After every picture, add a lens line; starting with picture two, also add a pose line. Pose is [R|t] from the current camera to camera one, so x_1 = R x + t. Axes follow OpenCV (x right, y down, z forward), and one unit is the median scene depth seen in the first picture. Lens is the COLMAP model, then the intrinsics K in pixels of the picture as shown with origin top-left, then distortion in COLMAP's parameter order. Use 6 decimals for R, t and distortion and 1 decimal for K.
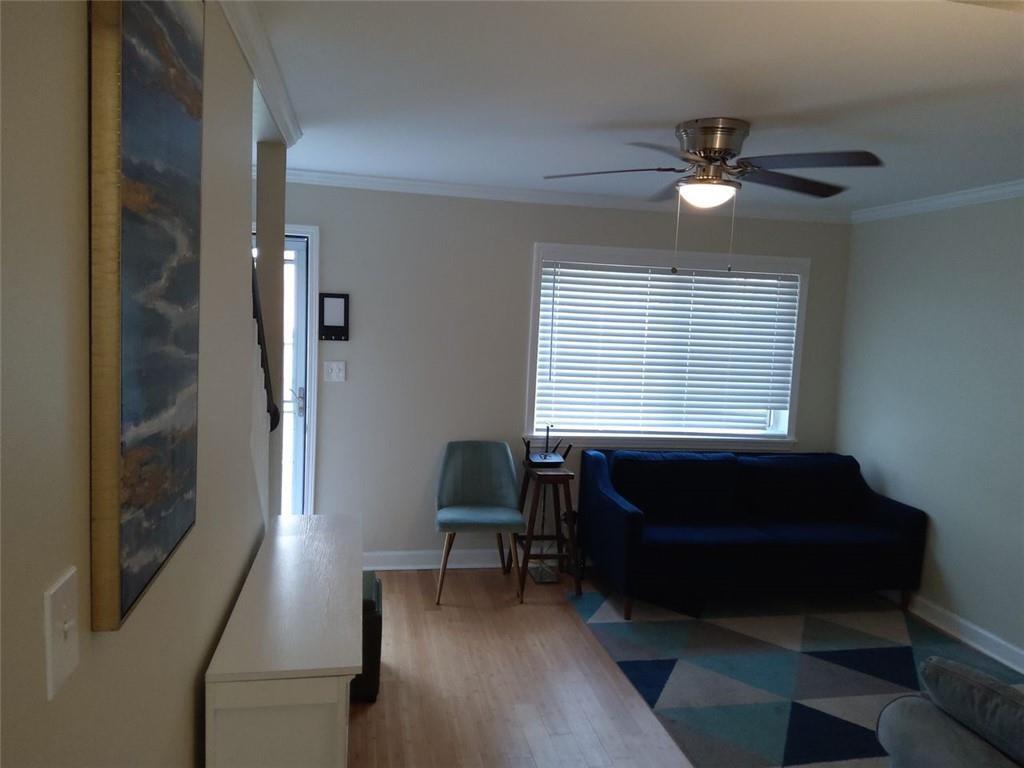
lens RADIAL K [[764.3, 0, 512.0], [0, 764.3, 384.0], [0, 0, 1]] dist [0.079436, -0.142828]
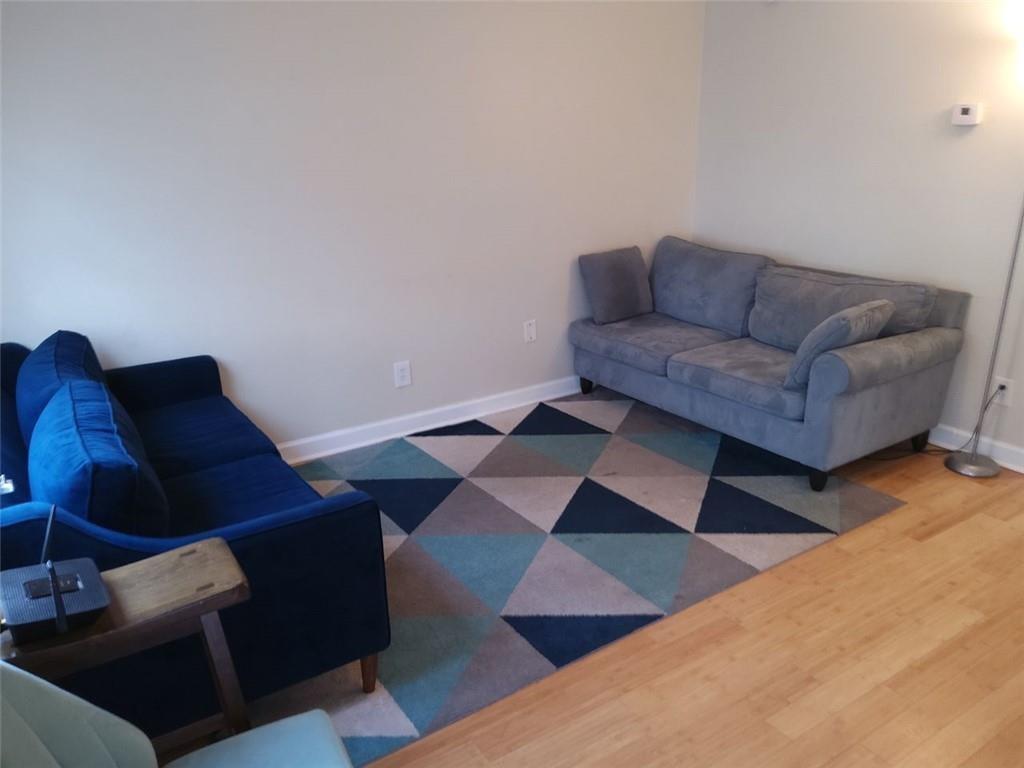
lens RADIAL K [[764.3, 0, 512.0], [0, 764.3, 384.0], [0, 0, 1]] dist [0.079436, -0.142828]
pose [[-0.385573, -0.293070, 0.874896, -0.318744], [0.103418, 0.928513, 0.356607, -0.054961], [-0.916863, 0.227978, -0.327701, 1.255965]]
